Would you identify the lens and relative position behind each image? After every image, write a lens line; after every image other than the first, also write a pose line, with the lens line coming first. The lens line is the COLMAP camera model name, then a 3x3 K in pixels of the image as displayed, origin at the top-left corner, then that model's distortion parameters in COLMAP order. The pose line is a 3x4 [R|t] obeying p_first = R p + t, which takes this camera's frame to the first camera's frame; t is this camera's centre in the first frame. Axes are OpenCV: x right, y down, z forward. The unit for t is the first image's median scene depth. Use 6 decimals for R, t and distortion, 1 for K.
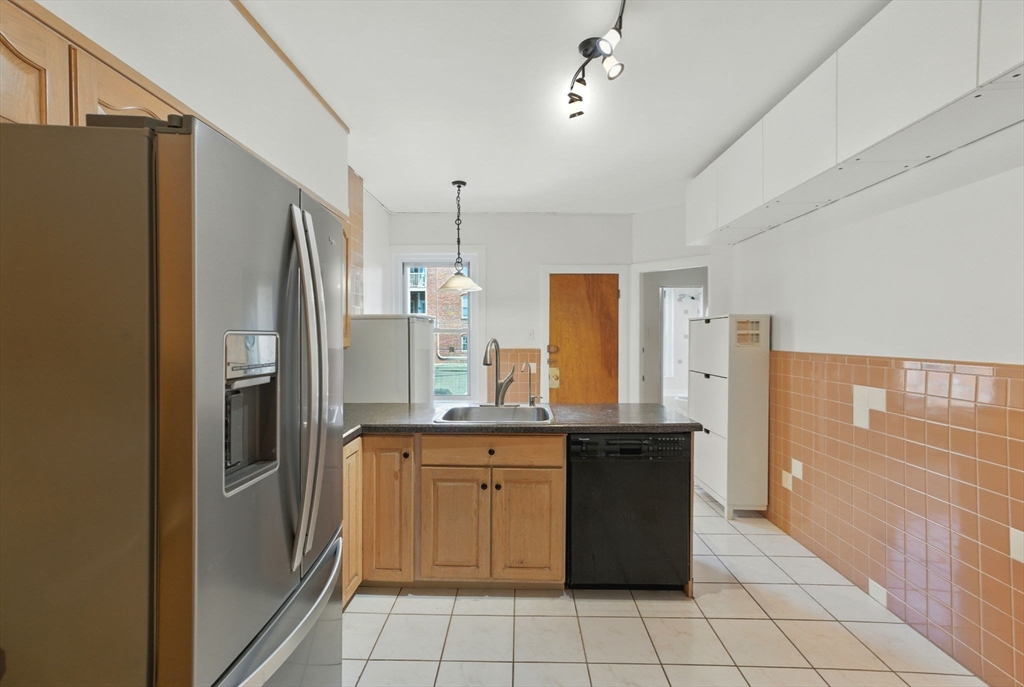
lens RADIAL K [[452.9, 0, 510.5], [0, 452.9, 340.5], [0, 0, 1]] dist [0.003268, 0.001620]
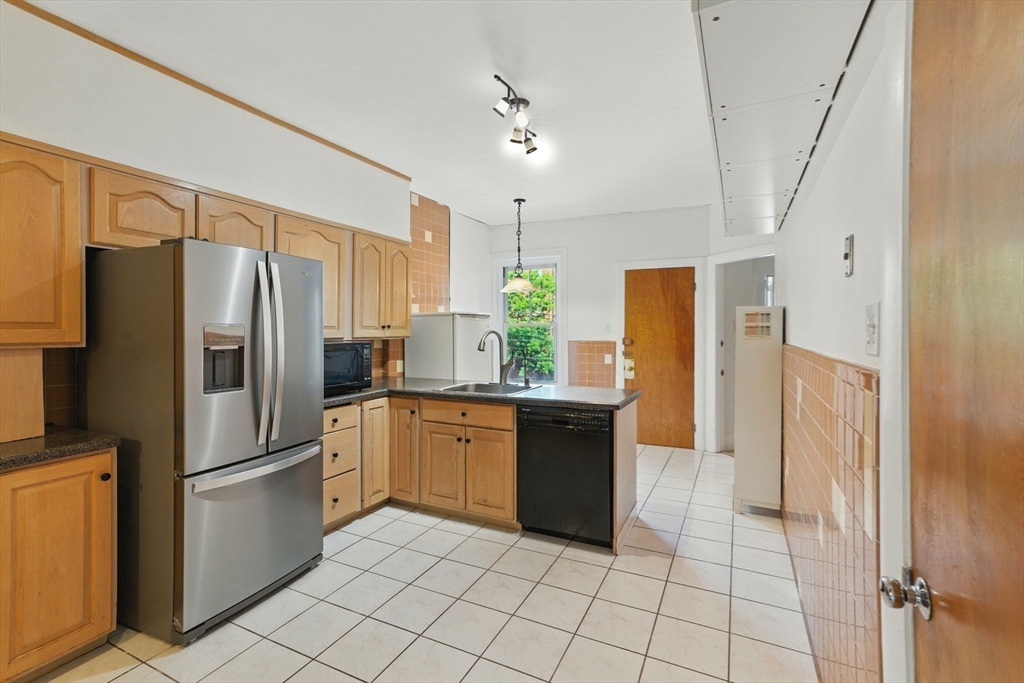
lens RADIAL K [[452.9, 0, 507.8], [0, 452.9, 331.9], [0, 0, 1]] dist [0.003268, 0.001620]
pose [[0.910379, 0.002959, -0.413764, 0.439048], [-0.005710, 0.999969, -0.005412, 0.005929], [0.413735, 0.007290, 0.910368, -0.116408]]
